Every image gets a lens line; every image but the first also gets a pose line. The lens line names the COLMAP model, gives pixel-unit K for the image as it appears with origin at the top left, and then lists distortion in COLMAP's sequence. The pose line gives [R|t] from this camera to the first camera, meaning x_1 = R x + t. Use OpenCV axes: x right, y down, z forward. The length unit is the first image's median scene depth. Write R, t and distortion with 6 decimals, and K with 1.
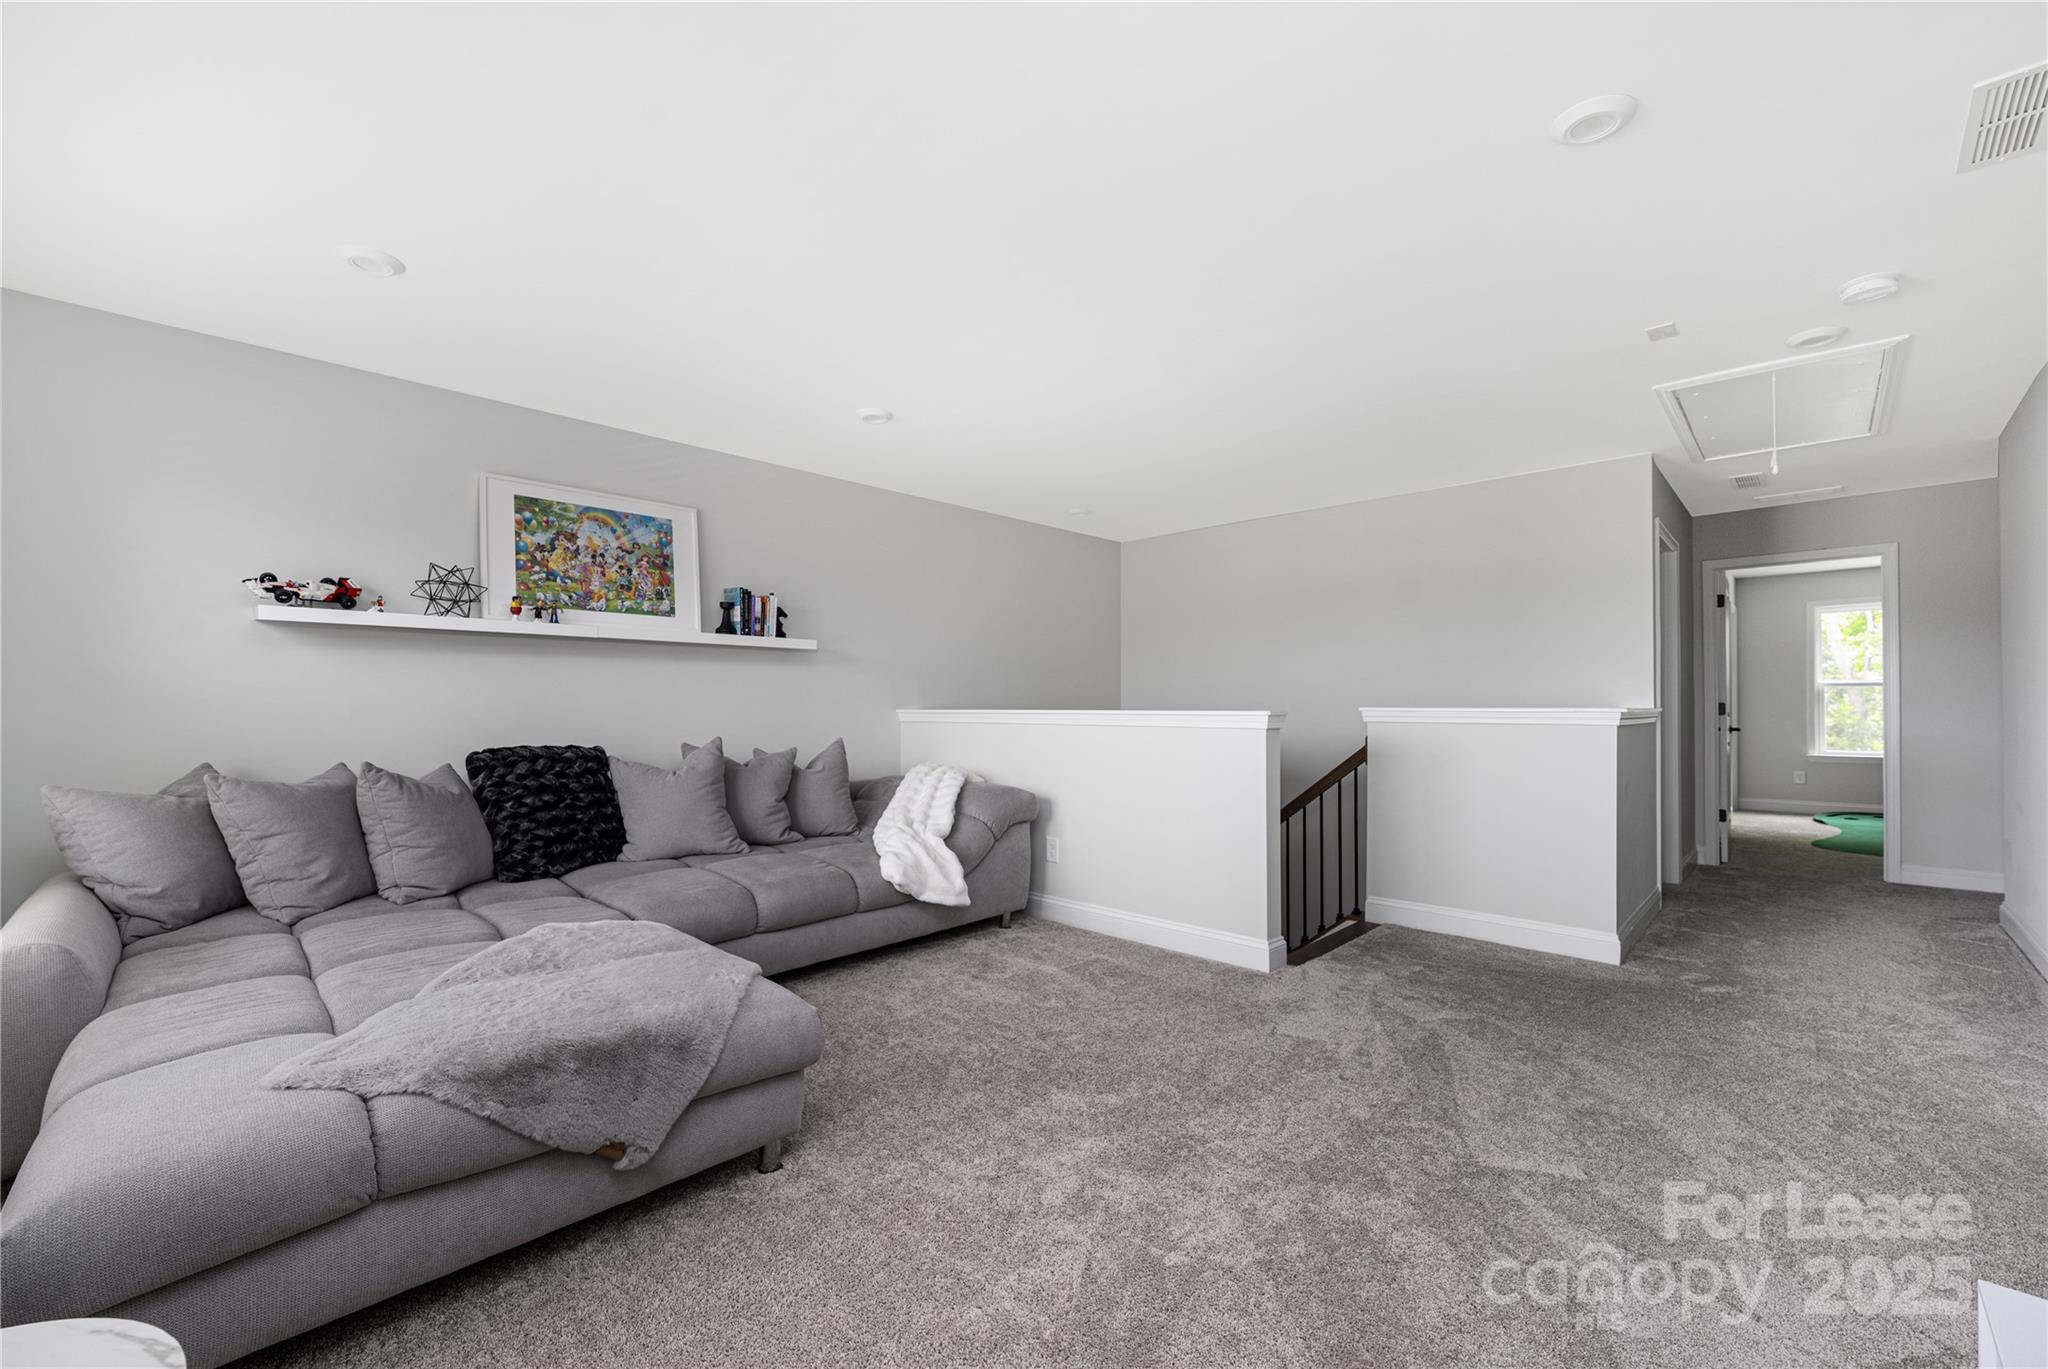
lens RADIAL K [[828.1, 0, 1024.0], [0, 828.1, 684.5], [0, 0, 1]] dist [-0.000136, -0.000267]
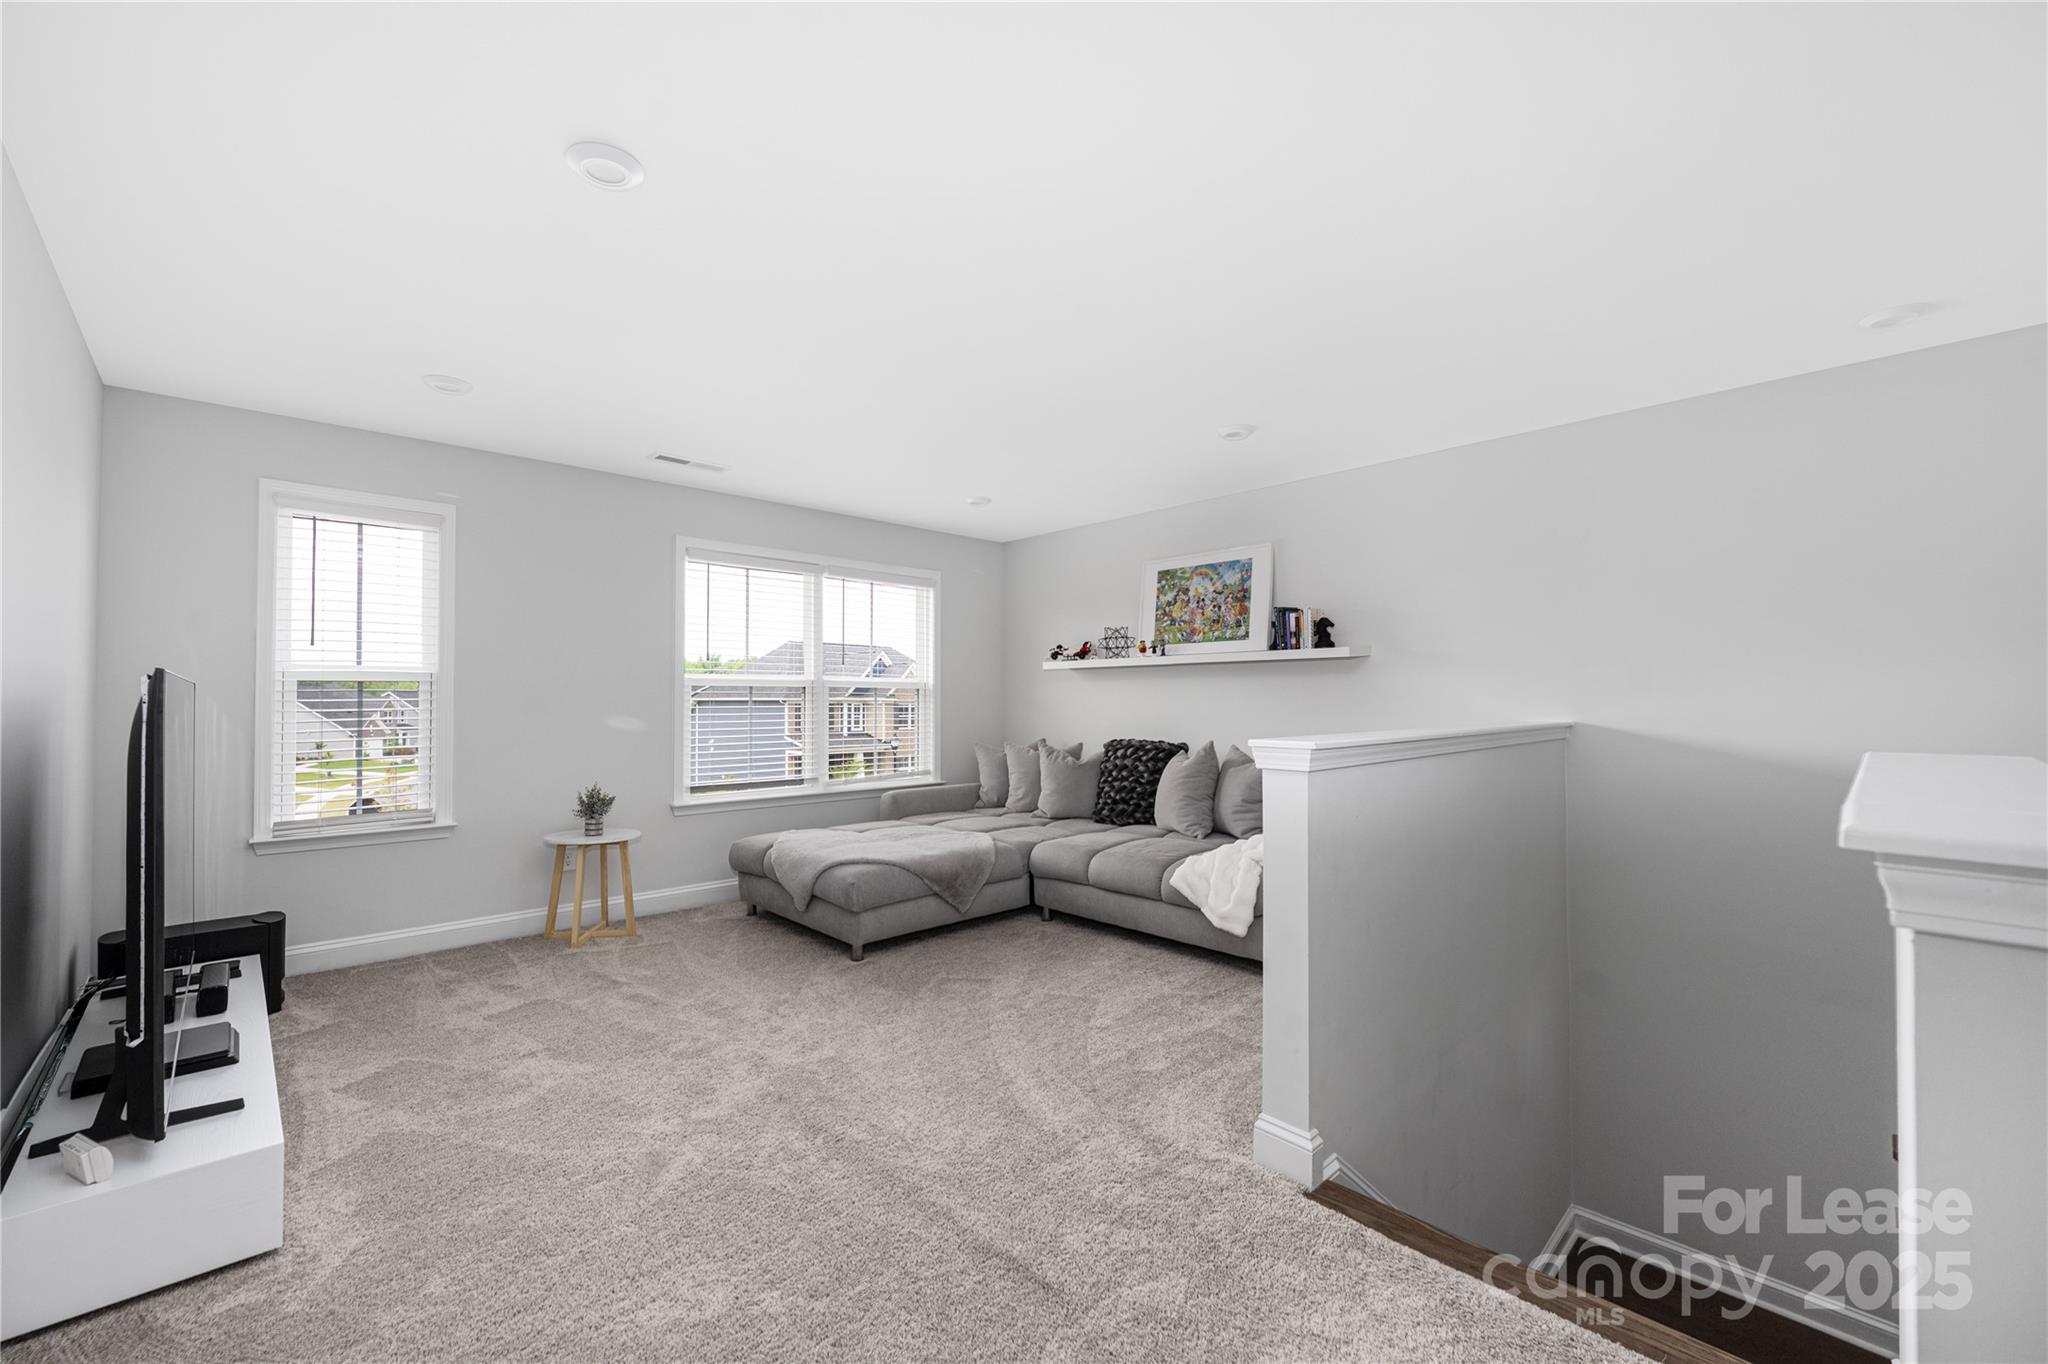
lens RADIAL K [[828.1, 0, 1024.0], [0, 828.1, 682.0], [0, 0, 1]] dist [-0.000136, -0.000267]
pose [[-0.049542, -0.022225, -0.998525, 0.824044], [0.023484, 0.999450, -0.023411, -0.000048], [0.998496, -0.024609, -0.048992, 0.770686]]
